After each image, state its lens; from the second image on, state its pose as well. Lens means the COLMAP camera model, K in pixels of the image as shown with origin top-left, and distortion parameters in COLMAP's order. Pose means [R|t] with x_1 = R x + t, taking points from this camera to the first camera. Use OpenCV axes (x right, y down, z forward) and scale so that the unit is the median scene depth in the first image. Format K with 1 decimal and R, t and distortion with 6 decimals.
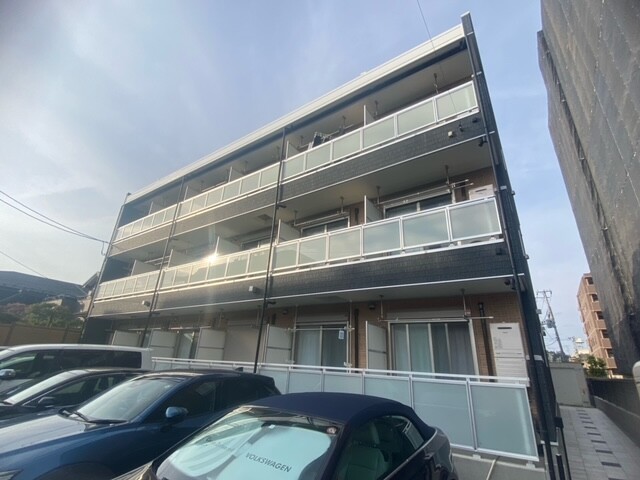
lens RADIAL K [[311.1, 0, 320.0], [0, 311.1, 240.0], [0, 0, 1]] dist [0.012670, -0.000463]
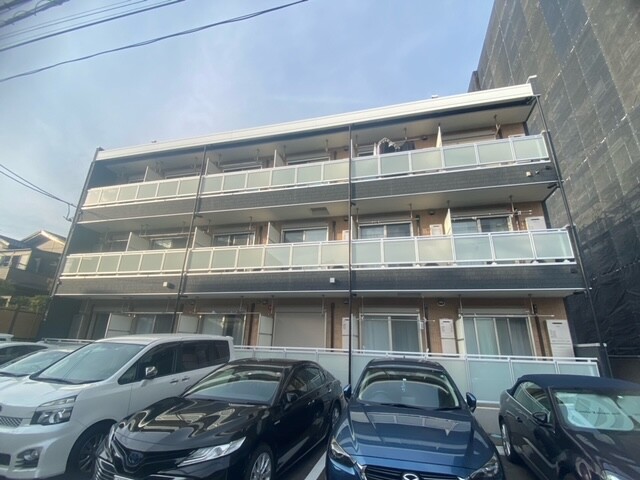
lens RADIAL K [[311.1, 0, 320.0], [0, 311.1, 240.0], [0, 0, 1]] dist [0.012670, -0.000463]
pose [[0.940295, 0.092410, 0.327576, -0.757485], [-0.112928, 0.992622, 0.044136, -0.027106], [-0.321081, -0.078493, 0.943793, 0.031403]]
